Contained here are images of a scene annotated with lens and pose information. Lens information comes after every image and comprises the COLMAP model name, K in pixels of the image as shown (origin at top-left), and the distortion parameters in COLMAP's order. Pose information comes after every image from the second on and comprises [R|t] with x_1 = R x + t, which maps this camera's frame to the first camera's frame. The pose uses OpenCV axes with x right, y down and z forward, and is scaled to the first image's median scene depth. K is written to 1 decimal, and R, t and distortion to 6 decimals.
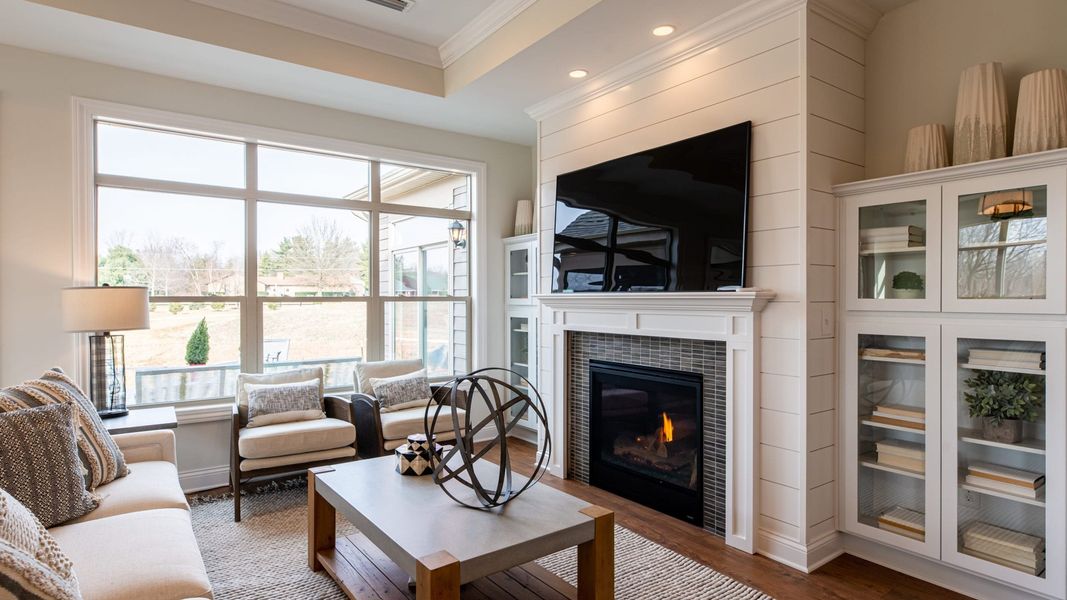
lens RADIAL K [[554.0, 0, 533.5], [0, 554.0, 300.0], [0, 0, 1]] dist [0.003315, 0.000344]
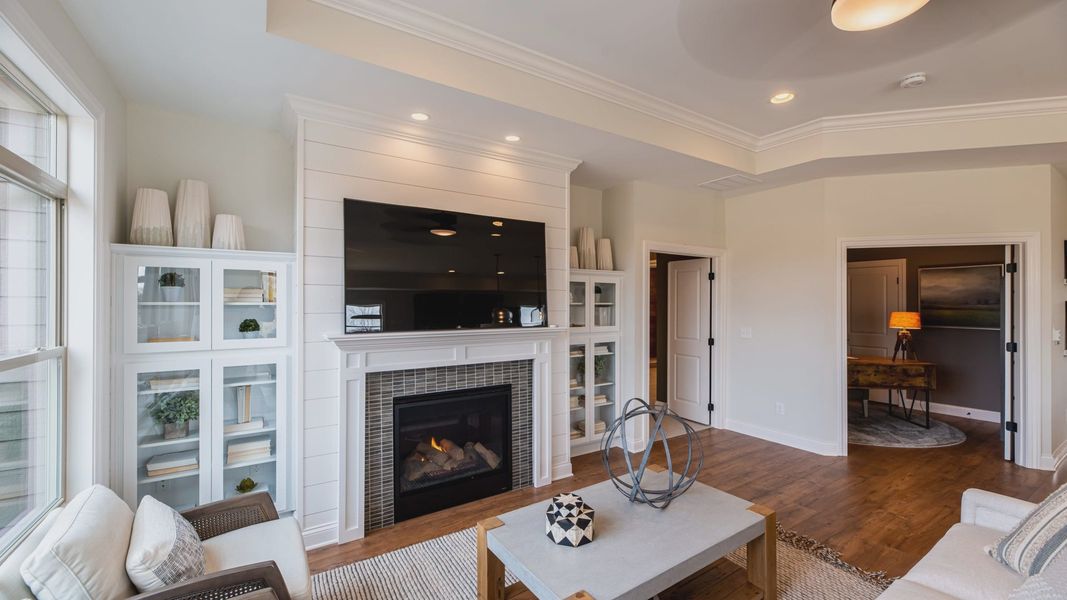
lens RADIAL K [[427.7, 0, 530.2], [0, 427.7, 302.7], [0, 0, 1]] dist [0.001047, 0.000037]
pose [[0.063116, -0.000217, 0.998006, -0.725481], [0.000508, 1.000000, 0.000185, -0.071142], [-0.998006, 0.000496, 0.063116, 0.790471]]
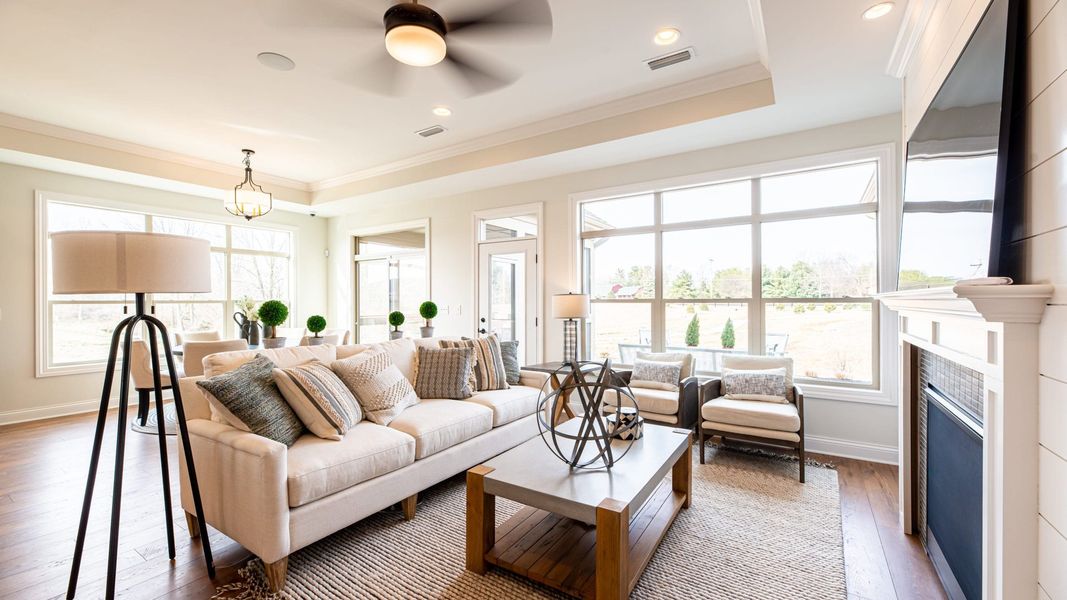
lens RADIAL K [[427.7, 0, 530.2], [0, 427.7, 302.7], [0, 0, 1]] dist [0.001047, 0.000037]
pose [[0.343404, 0.001926, -0.939186, 0.489488], [0.001397, 0.999996, 0.002561, -0.000279], [0.939187, -0.002191, 0.343400, 0.353566]]
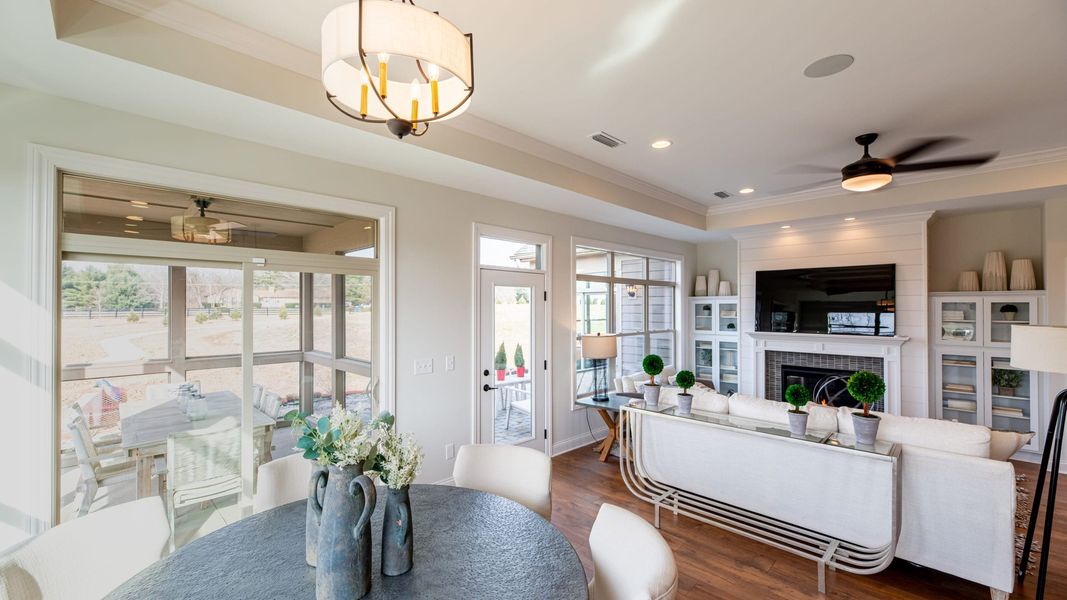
lens RADIAL K [[436.6, 0, 536.4], [0, 436.6, 305.2], [0, 0, 1]] dist [0.000927, 0.000254]
pose [[0.987814, 0.001278, 0.155636, -1.149418], [-0.000225, 0.999977, -0.006781, -0.110718], [-0.155641, 0.006663, 0.987791, -0.484127]]
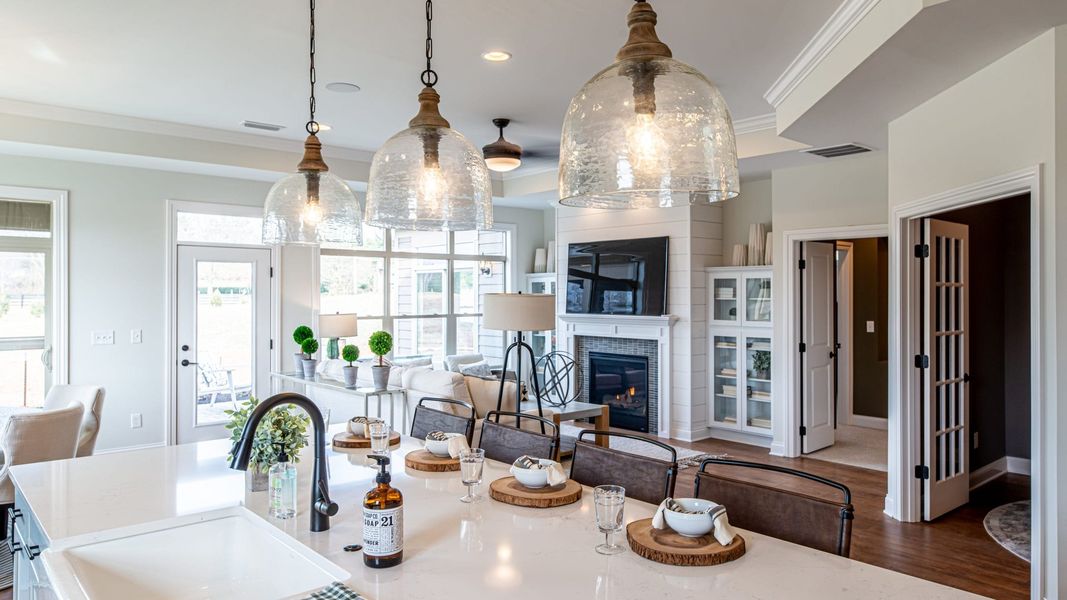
lens RADIAL K [[713.4, 0, 557.4], [0, 713.4, 297.9], [0, 0, 1]] dist [-0.001176, 0.000990]
pose [[0.994412, -0.001067, 0.105568, -0.263419], [0.000689, 0.999993, 0.003617, -0.078555], [-0.105571, -0.003524, 0.994406, -1.375287]]
